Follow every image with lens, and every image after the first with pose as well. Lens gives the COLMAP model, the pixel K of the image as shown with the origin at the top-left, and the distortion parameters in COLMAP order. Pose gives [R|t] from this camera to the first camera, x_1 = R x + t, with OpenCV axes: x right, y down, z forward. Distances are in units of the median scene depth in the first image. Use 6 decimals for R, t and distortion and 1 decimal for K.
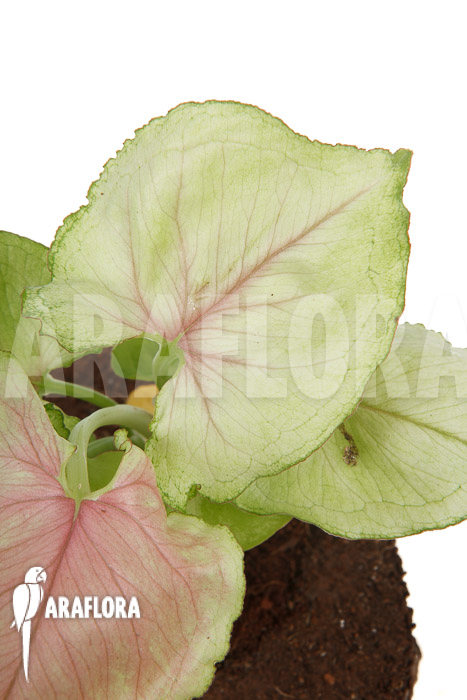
lens RADIAL K [[1352.5, 0, 231.5], [0, 1352.5, 351.2], [0, 0, 1]] dist [0.418741, 0.000000]
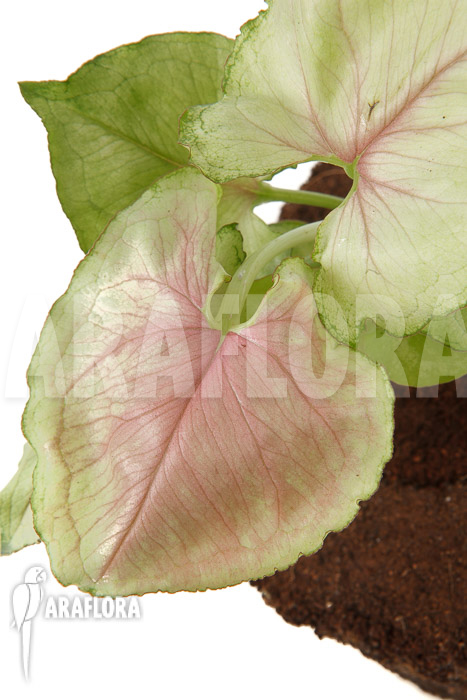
lens RADIAL K [[1352.5, 0, 231.8], [0, 1352.5, 348.5], [0, 0, 1]] dist [0.418741, 0.000000]
pose [[0.895207, 0.097674, -0.434816, 0.312354], [0.004460, 0.973674, 0.227901, -0.100837], [0.445629, -0.205958, 0.871204, 0.128987]]
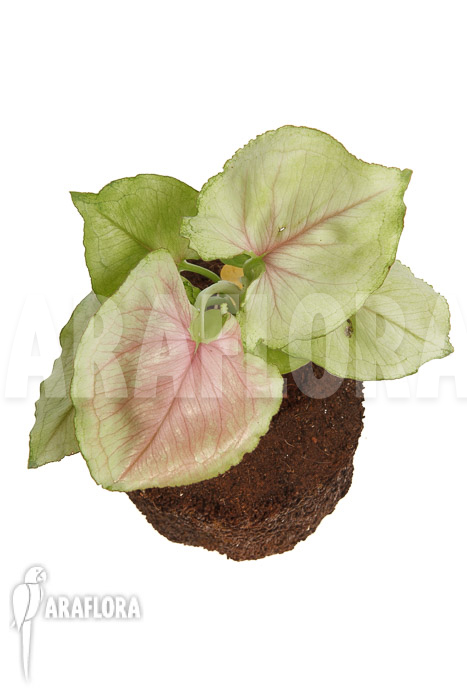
lens RADIAL K [[813.1, 0, 252.6], [0, 813.1, 332.2], [0, 0, 1]] dist [-0.063916, 0.000000]
pose [[0.990085, 0.140037, 0.011026, -0.052321], [-0.139875, 0.975624, 0.169096, -0.091065], [0.012922, -0.168962, 0.985538, -0.049483]]
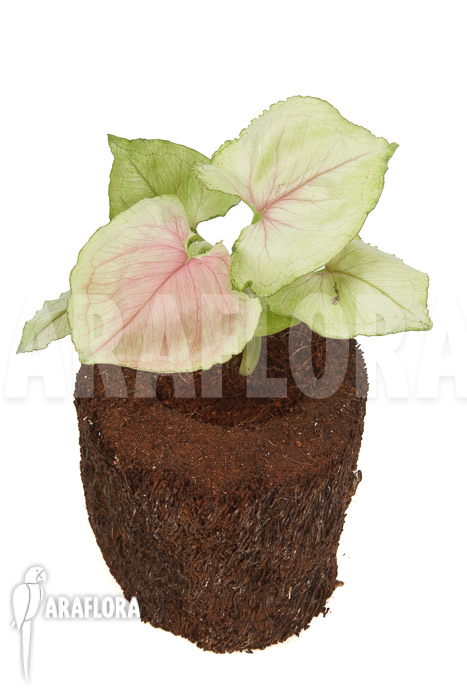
lens RADIAL K [[1095.4, 0, 232.6], [0, 1095.4, 311.4], [0, 0, 1]] dist [0.032060, 0.000000]
pose [[0.949610, 0.250903, -0.187851, 0.261498], [-0.286361, 0.938165, -0.194534, 0.462100], [0.127426, 0.238524, 0.962740, -0.512517]]
